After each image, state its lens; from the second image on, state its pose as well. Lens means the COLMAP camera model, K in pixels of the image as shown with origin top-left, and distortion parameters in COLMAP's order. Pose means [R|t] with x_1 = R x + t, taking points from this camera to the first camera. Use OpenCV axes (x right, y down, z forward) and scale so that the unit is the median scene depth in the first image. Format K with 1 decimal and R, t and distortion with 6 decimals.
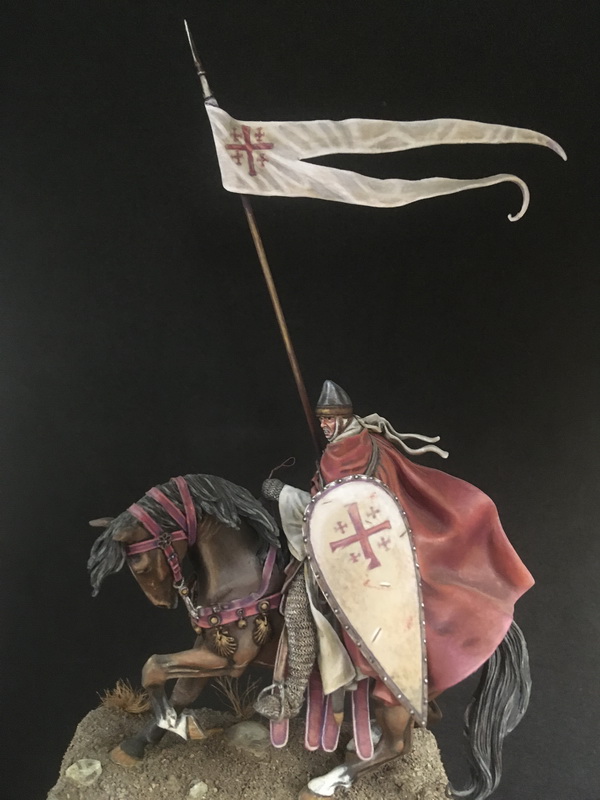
lens RADIAL K [[697.9, 0, 300.0], [0, 697.9, 400.0], [0, 0, 1]] dist [0.090356, -0.223978]
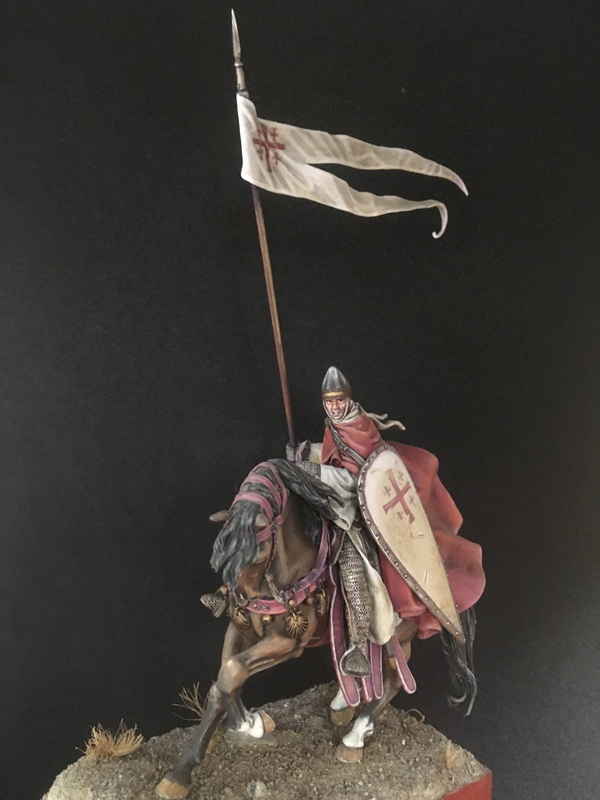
lens RADIAL K [[697.9, 0, 300.0], [0, 697.9, 400.0], [0, 0, 1]] dist [0.090356, -0.223978]
pose [[0.785661, -0.053416, 0.616346, -0.711206], [0.079534, 0.996719, -0.015001, 0.038297], [-0.613523, 0.060806, 0.787332, 0.175486]]
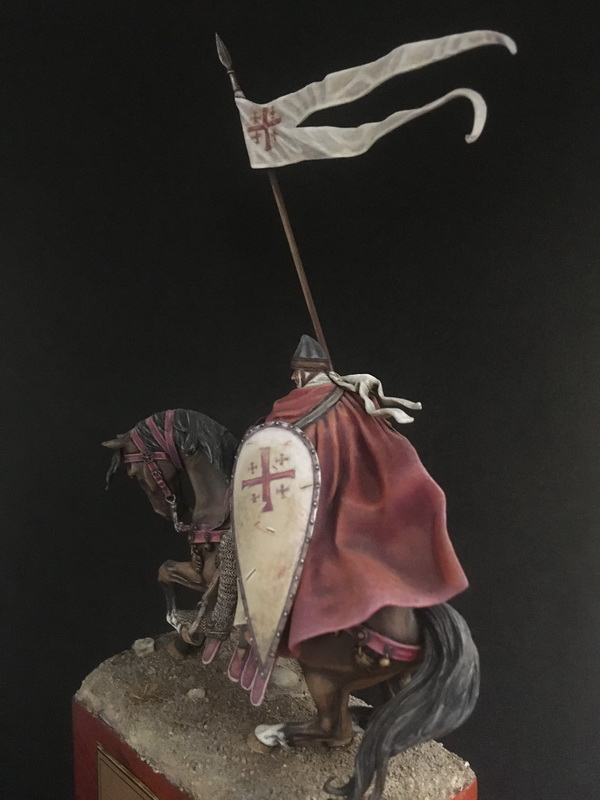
lens RADIAL K [[697.9, 0, 300.0], [0, 697.9, 400.0], [0, 0, 1]] dist [0.090356, -0.223978]
pose [[0.683895, 0.058392, -0.727240, 0.817229], [-0.099109, 0.994987, -0.013312, 0.084172], [0.722817, 0.081181, 0.686254, 0.315311]]
